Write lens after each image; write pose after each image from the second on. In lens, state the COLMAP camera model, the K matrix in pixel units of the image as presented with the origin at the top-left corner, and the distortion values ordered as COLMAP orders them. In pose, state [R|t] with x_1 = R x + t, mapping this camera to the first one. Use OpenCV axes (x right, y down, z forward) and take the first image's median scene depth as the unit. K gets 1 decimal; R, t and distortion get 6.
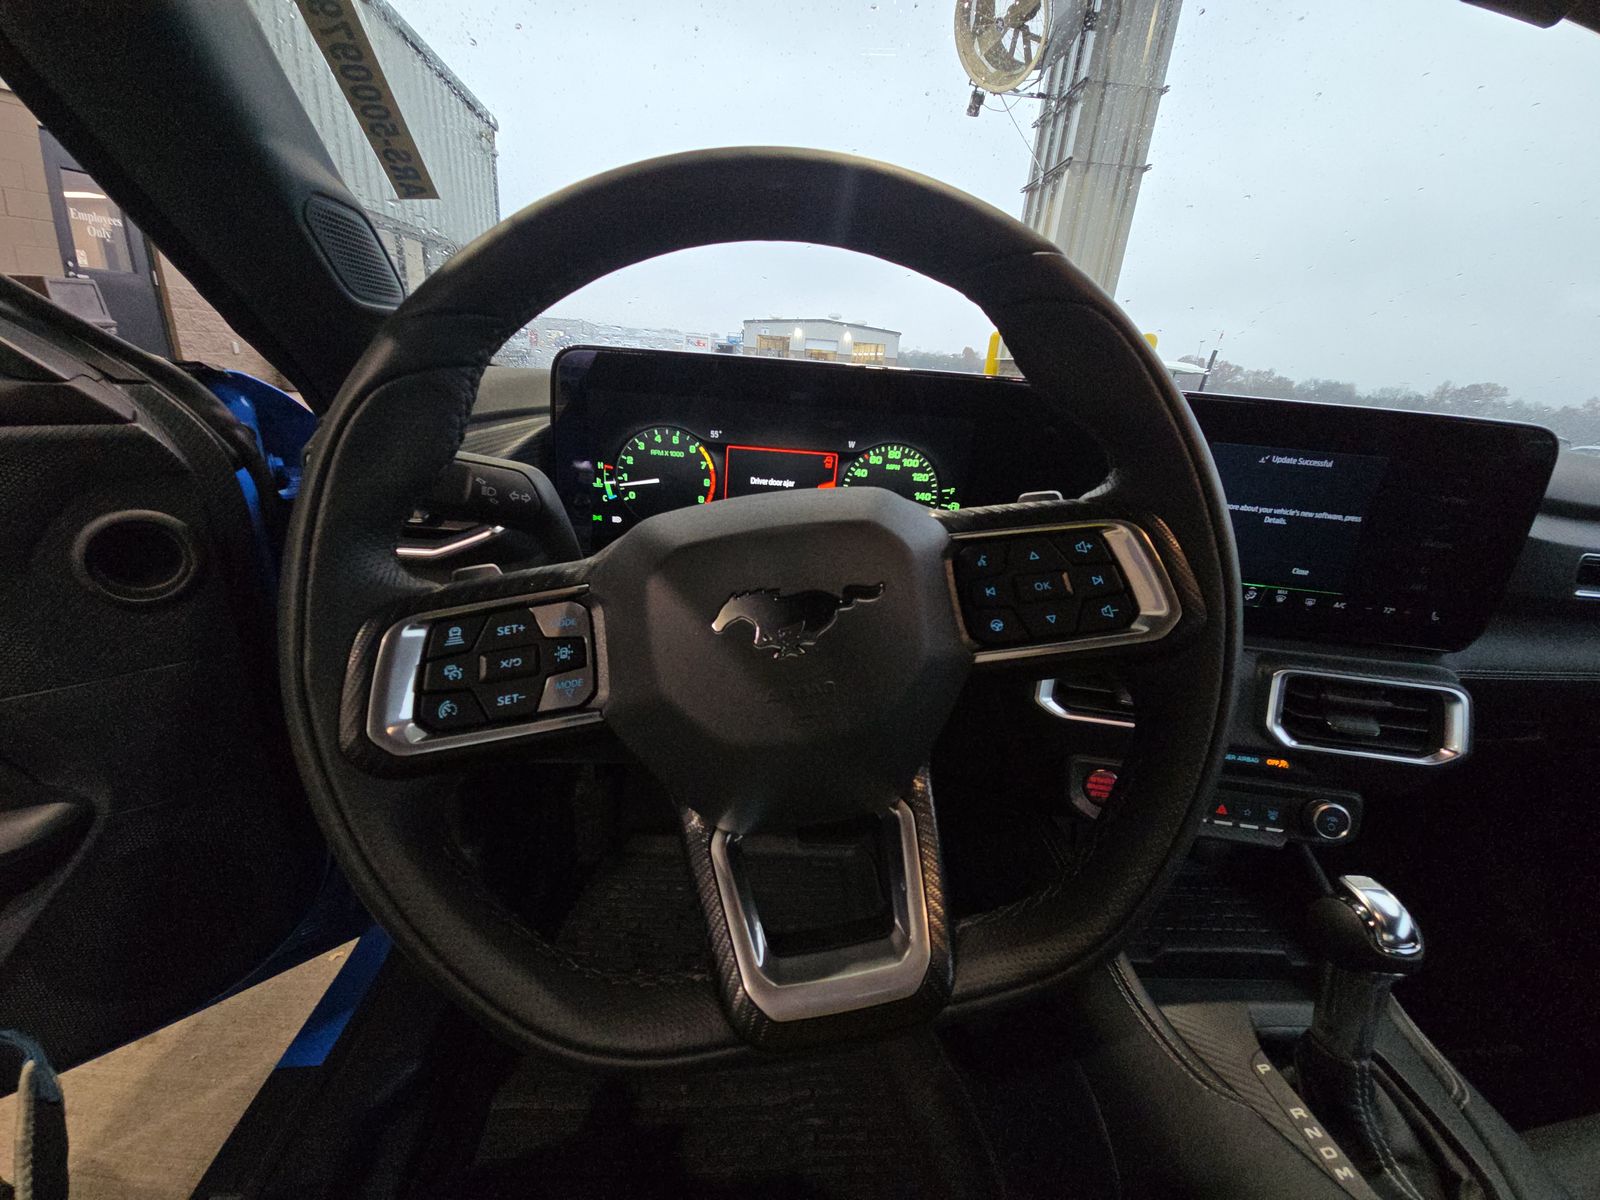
lens RADIAL K [[647.0, 0, 796.2], [0, 647.0, 599.6], [0, 0, 1]] dist [0.002302, -0.005326]
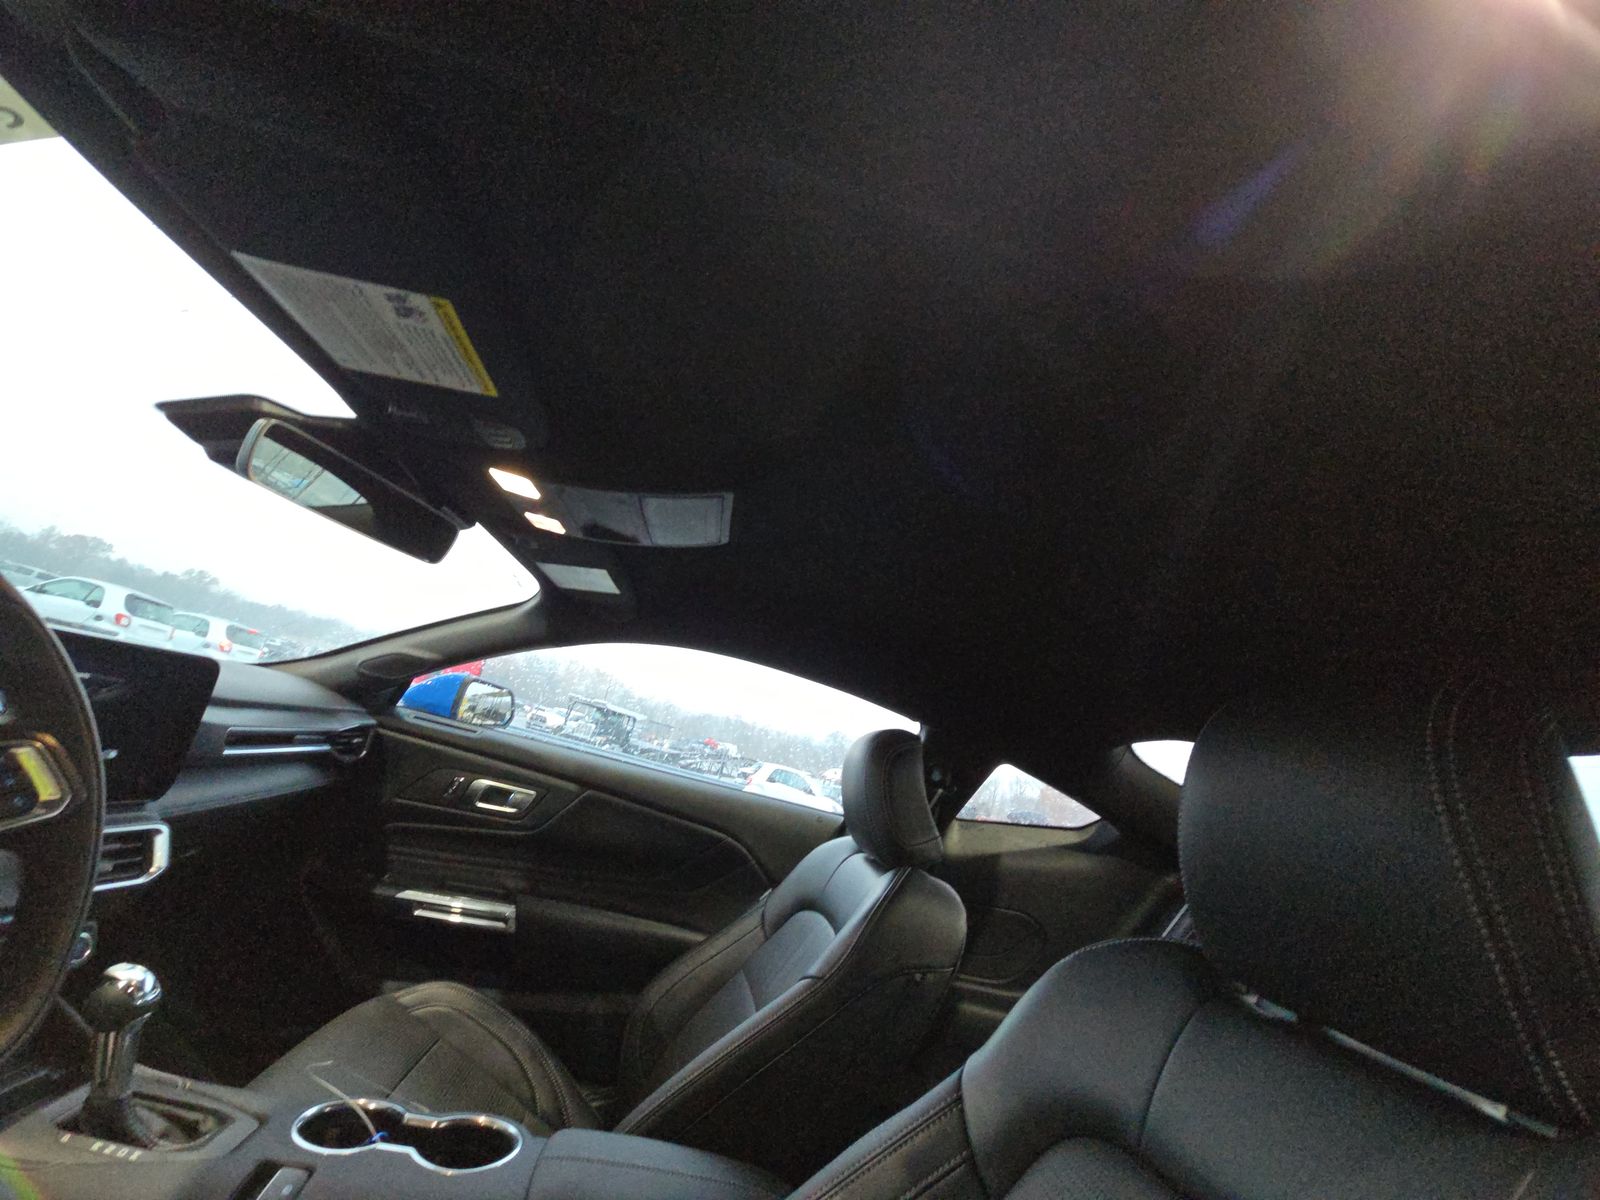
lens RADIAL K [[647.0, 0, 791.8], [0, 647.0, 606.5], [0, 0, 1]] dist [0.002302, -0.005326]
pose [[-0.073503, 0.127023, 0.989173, -0.632299], [0.095196, 0.988220, -0.119827, -0.043594], [-0.992741, 0.085357, -0.084729, -0.375233]]
